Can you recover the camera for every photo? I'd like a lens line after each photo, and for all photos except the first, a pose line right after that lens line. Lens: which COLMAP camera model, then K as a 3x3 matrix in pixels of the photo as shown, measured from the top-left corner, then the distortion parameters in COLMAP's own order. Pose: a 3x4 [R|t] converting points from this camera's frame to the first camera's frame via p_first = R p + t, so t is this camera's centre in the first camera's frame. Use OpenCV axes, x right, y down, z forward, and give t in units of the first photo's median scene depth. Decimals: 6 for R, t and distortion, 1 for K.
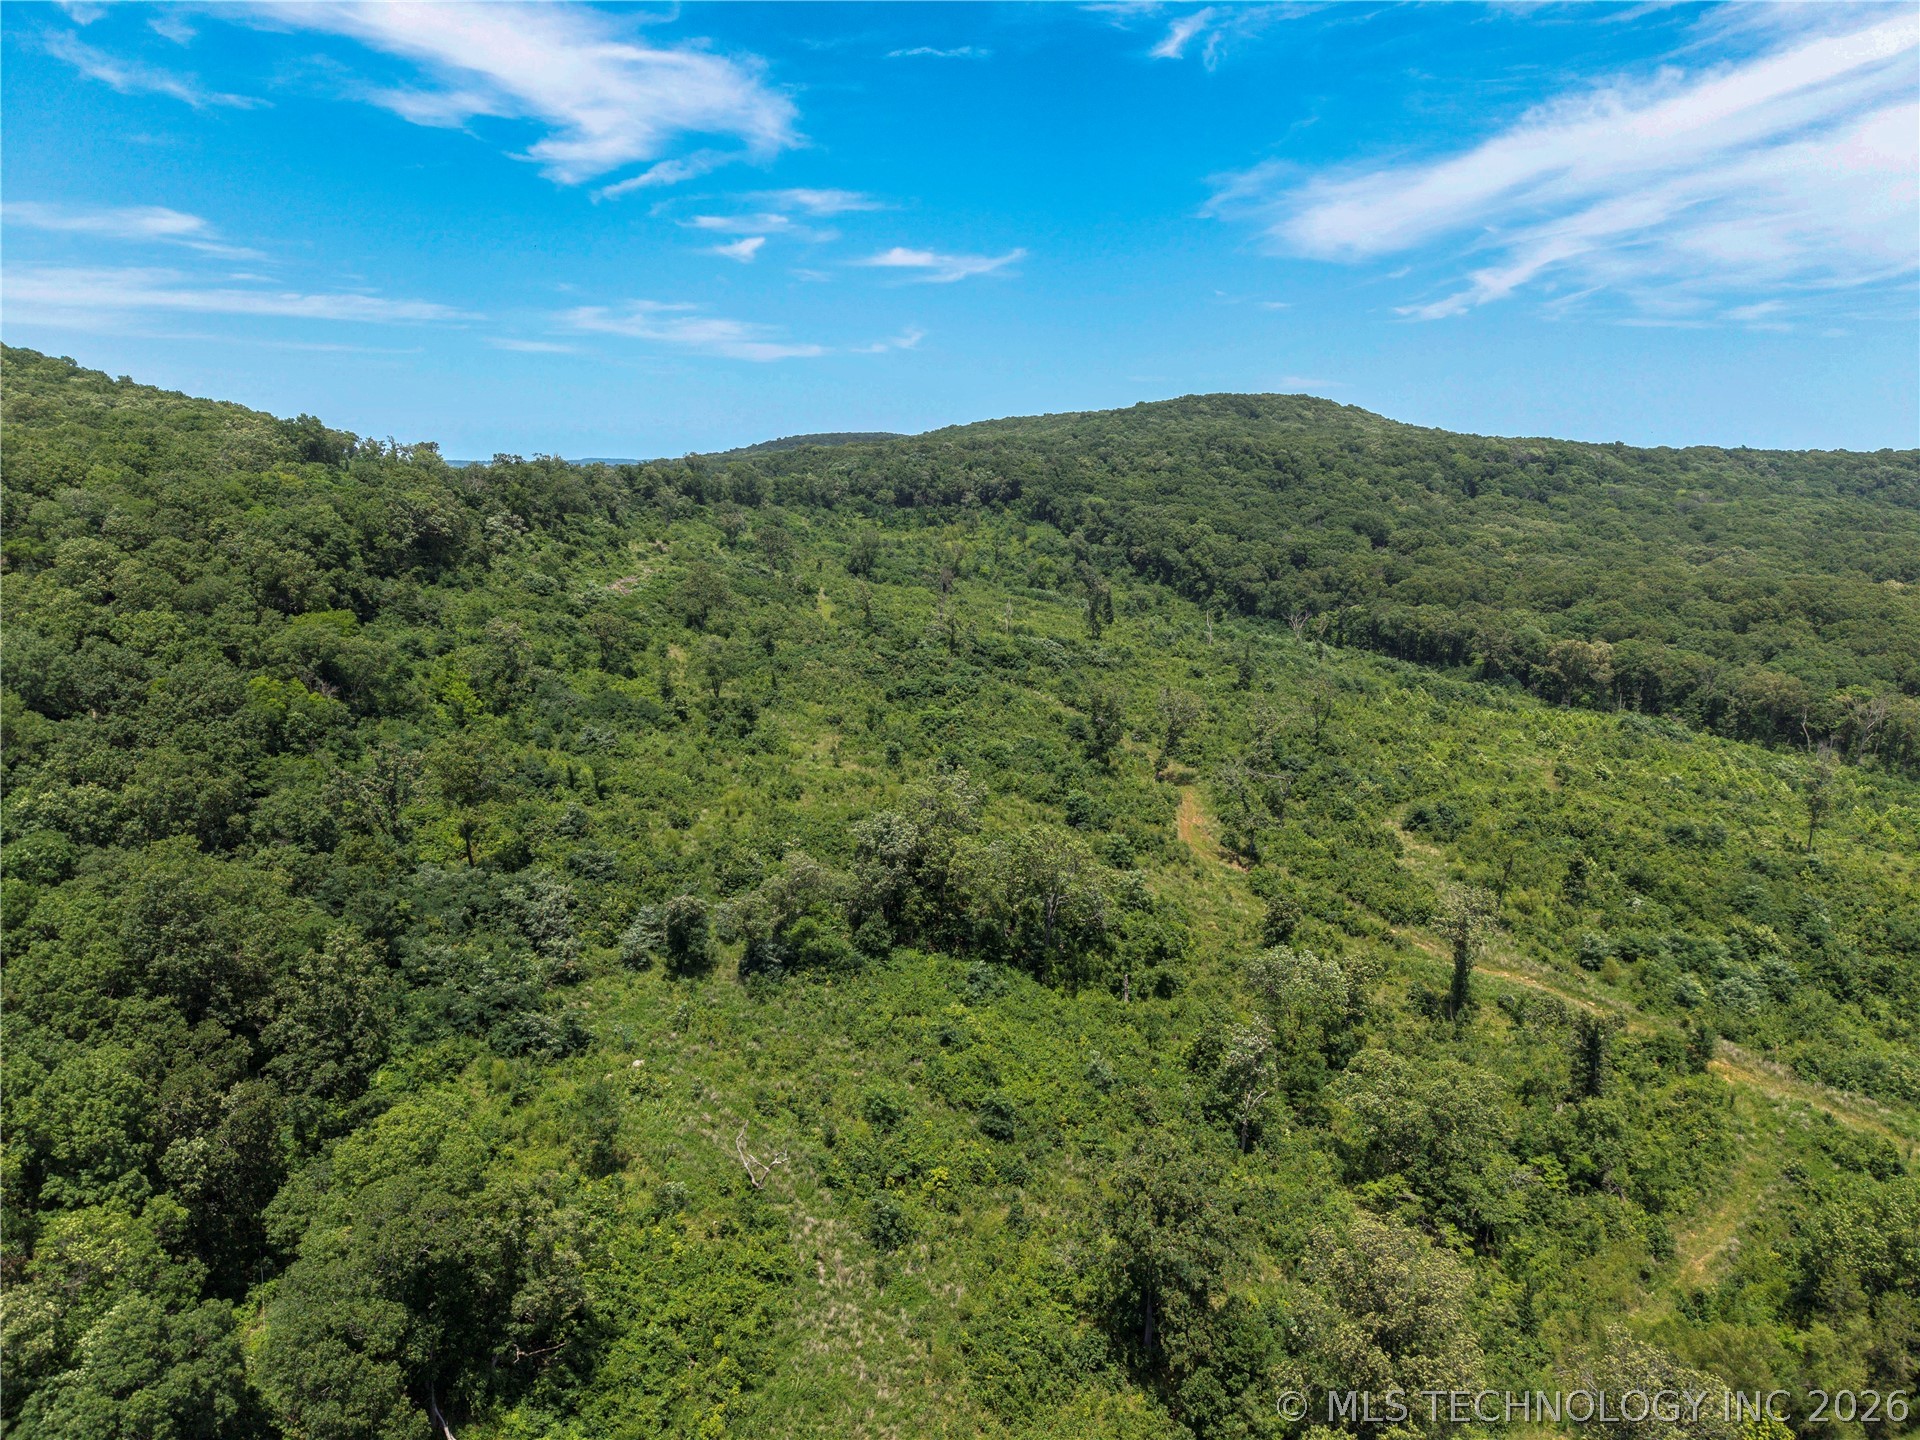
lens RADIAL K [[1300.7, 0, 959.6], [0, 1300.7, 710.4], [0, 0, 1]] dist [0.032163, -0.026793]
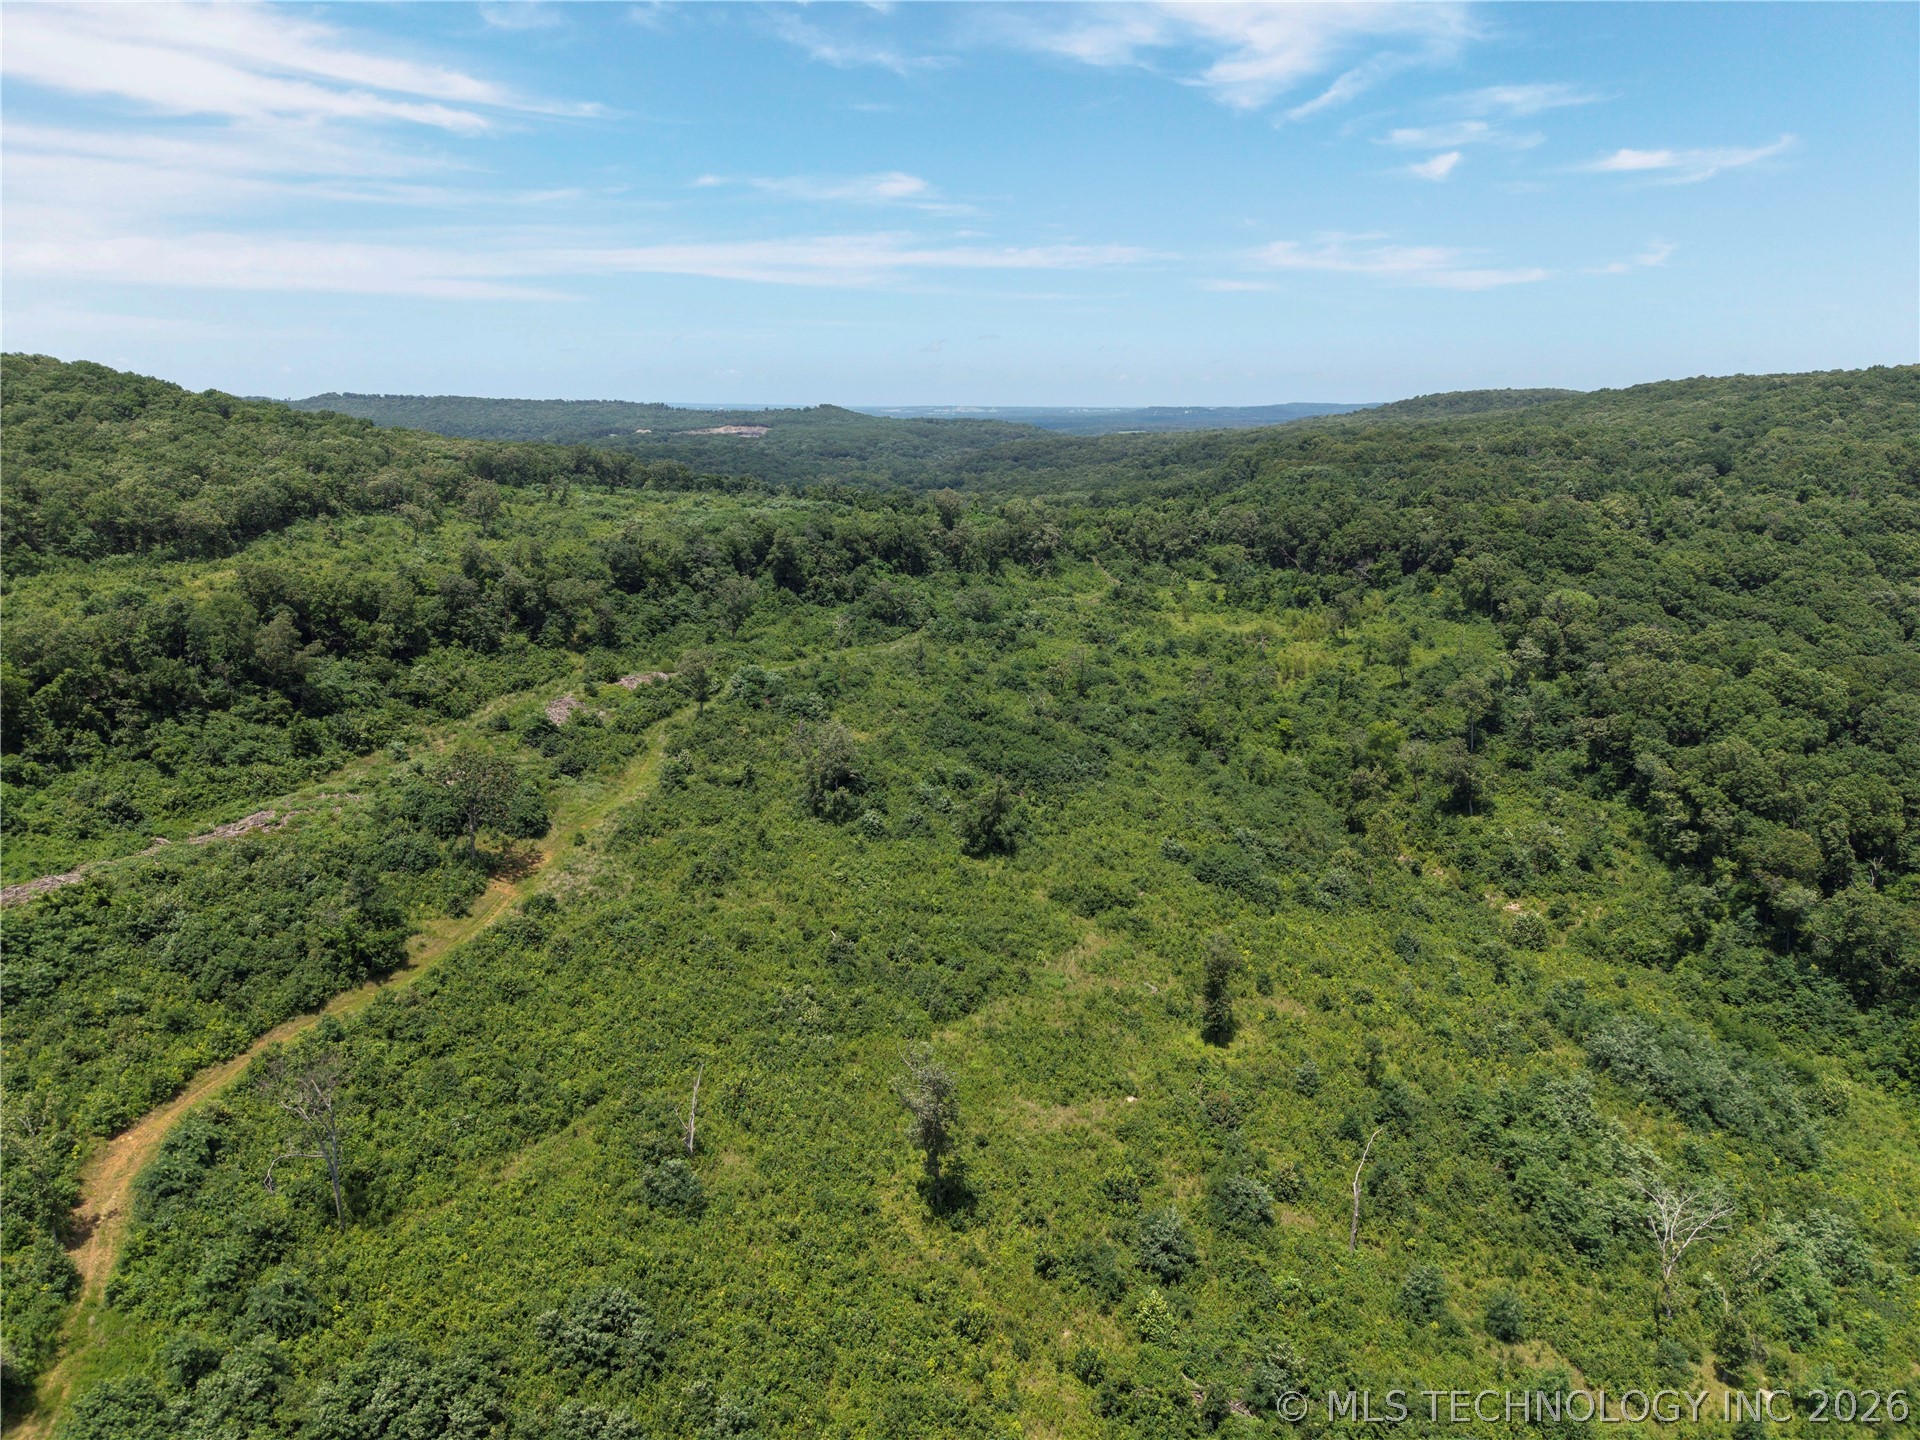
lens RADIAL K [[1274.5, 0, 955.3], [0, 1274.5, 724.7], [0, 0, 1]] dist [0.067010, -0.072938]
pose [[0.865904, 0.127029, -0.483812, 0.040566], [-0.097062, 0.991503, 0.086610, -0.035587], [0.490703, -0.028036, 0.870876, 0.110183]]
